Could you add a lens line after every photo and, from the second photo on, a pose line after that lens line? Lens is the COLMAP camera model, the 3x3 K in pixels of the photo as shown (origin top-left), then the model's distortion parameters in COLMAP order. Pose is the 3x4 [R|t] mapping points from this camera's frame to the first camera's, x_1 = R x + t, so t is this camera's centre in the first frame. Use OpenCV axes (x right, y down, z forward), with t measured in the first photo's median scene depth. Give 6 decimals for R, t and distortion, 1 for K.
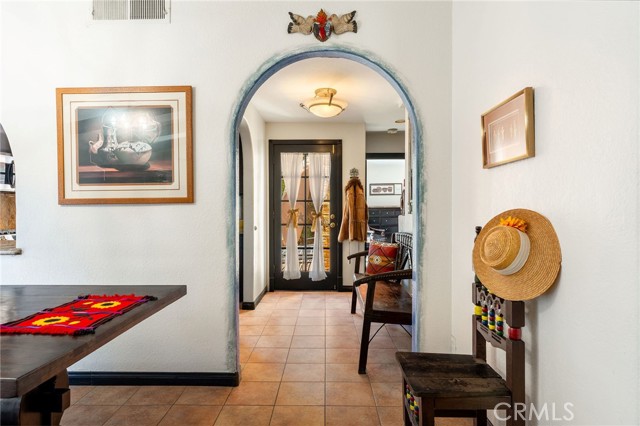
lens RADIAL K [[359.5, 0, 317.1], [0, 359.5, 210.2], [0, 0, 1]] dist [0.000887, -0.001732]
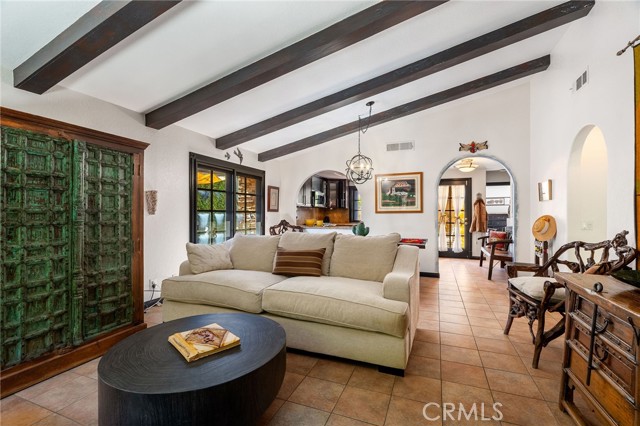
lens RADIAL K [[290.4, 0, 317.9], [0, 290.4, 212.5], [0, 0, 1]] dist [-0.007245, 0.001967]
pose [[0.935524, 0.000381, -0.353264, -0.151616], [-0.004206, 0.999941, -0.010059, 0.002518], [0.353239, 0.010896, 0.935470, -0.712981]]
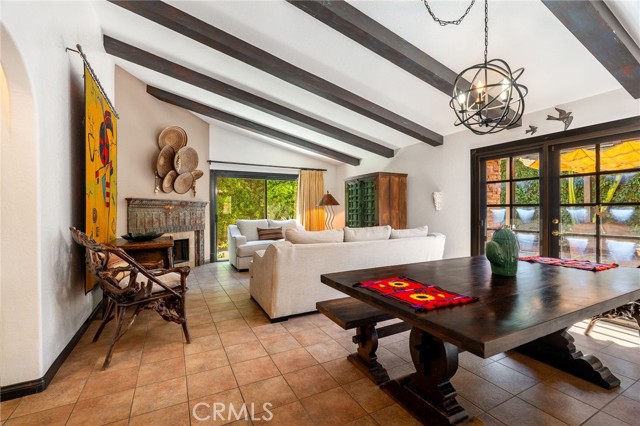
lens RADIAL K [[290.4, 0, 319.0], [0, 290.4, 212.4], [0, 0, 1]] dist [-0.007245, 0.001967]
pose [[-0.878149, 0.005883, -0.478351, 0.193541], [0.000922, 0.999943, 0.010605, -0.003002], [0.478386, 0.008871, -0.878105, 1.621565]]
